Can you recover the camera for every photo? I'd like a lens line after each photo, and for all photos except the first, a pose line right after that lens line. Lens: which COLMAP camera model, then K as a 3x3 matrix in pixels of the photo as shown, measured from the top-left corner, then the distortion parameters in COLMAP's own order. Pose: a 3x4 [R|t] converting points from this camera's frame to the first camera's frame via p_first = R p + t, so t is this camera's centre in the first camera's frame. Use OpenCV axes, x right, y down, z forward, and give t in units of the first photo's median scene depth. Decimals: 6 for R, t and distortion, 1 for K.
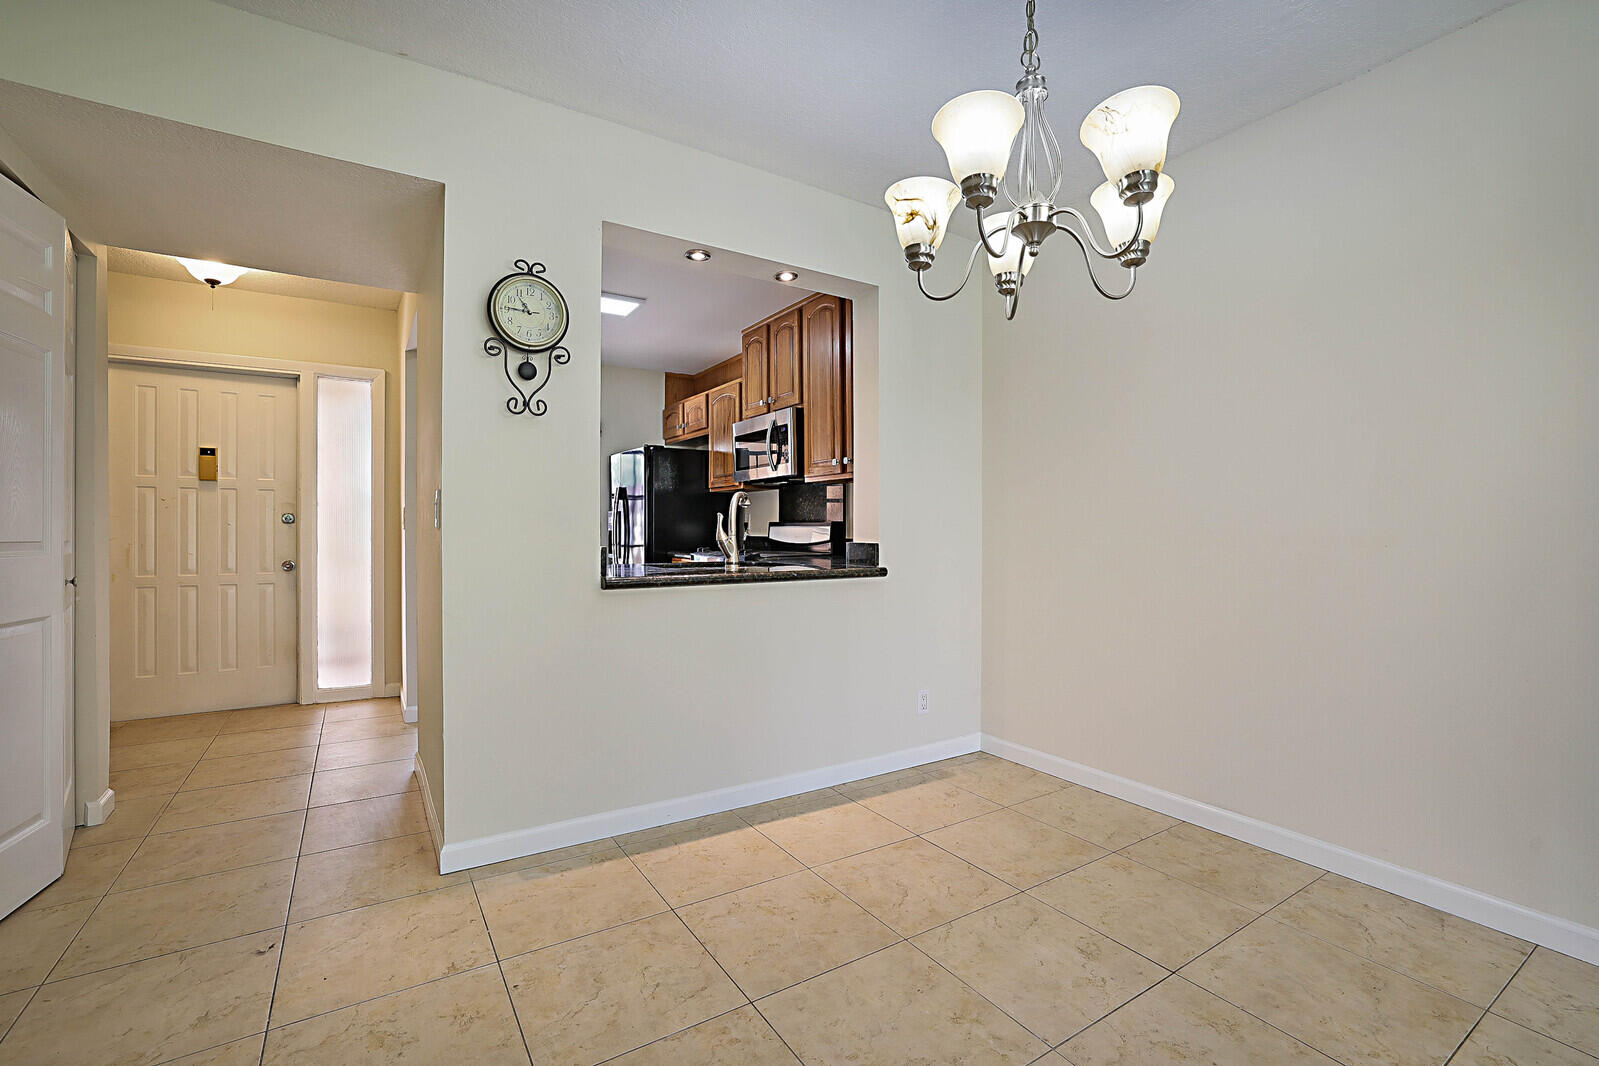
lens RADIAL K [[679.6, 0, 787.4], [0, 679.6, 534.2], [0, 0, 1]] dist [-0.019689, 0.000296]
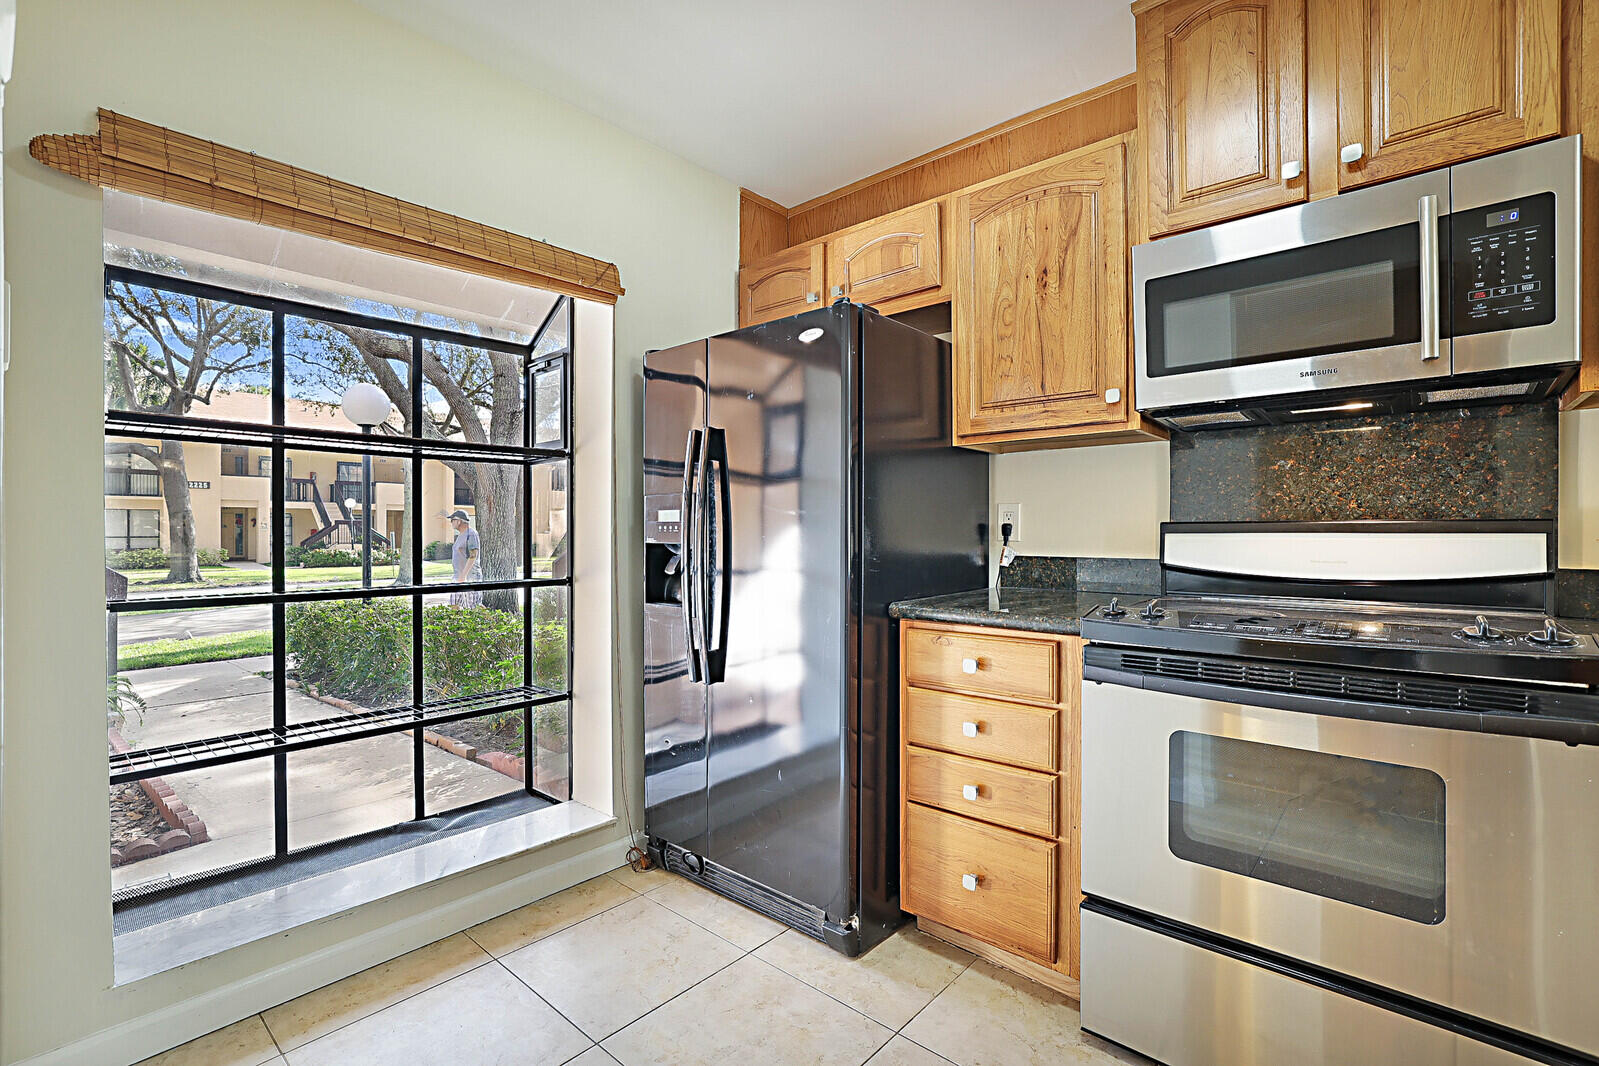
lens RADIAL K [[720.1, 0, 787.5], [0, 720.1, 533.1], [0, 0, 1]] dist [-0.017968, 0.005050]
pose [[0.965636, -0.000838, 0.259896, -0.427071], [0.001764, 0.999993, -0.003328, -0.012612], [-0.259891, 0.003673, 0.965631, 0.828481]]
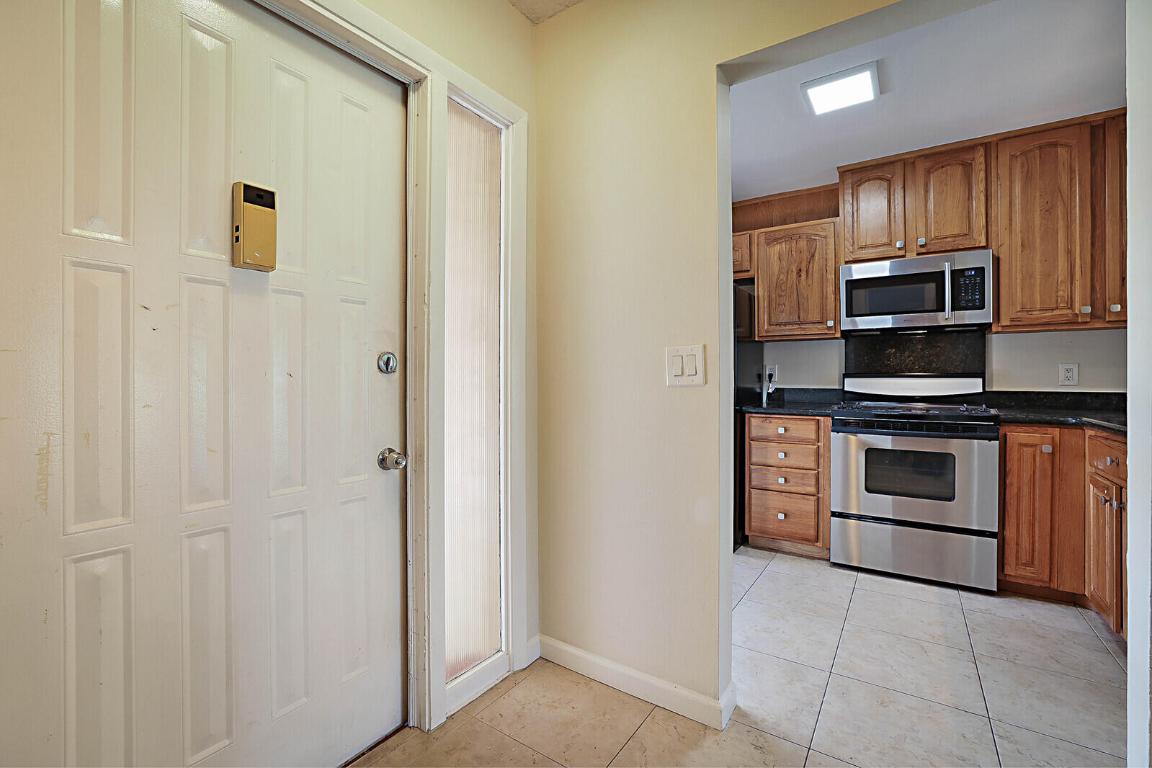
lens RADIAL K [[489.6, 0, 582.4], [0, 489.6, 378.0], [0, 0, 1]] dist [-0.019689, 0.000296]
pose [[0.921498, 0.001000, 0.388381, -0.791017], [0.000636, 0.999991, -0.004083, -0.010591], [-0.388381, 0.004009, 0.921490, 0.644060]]
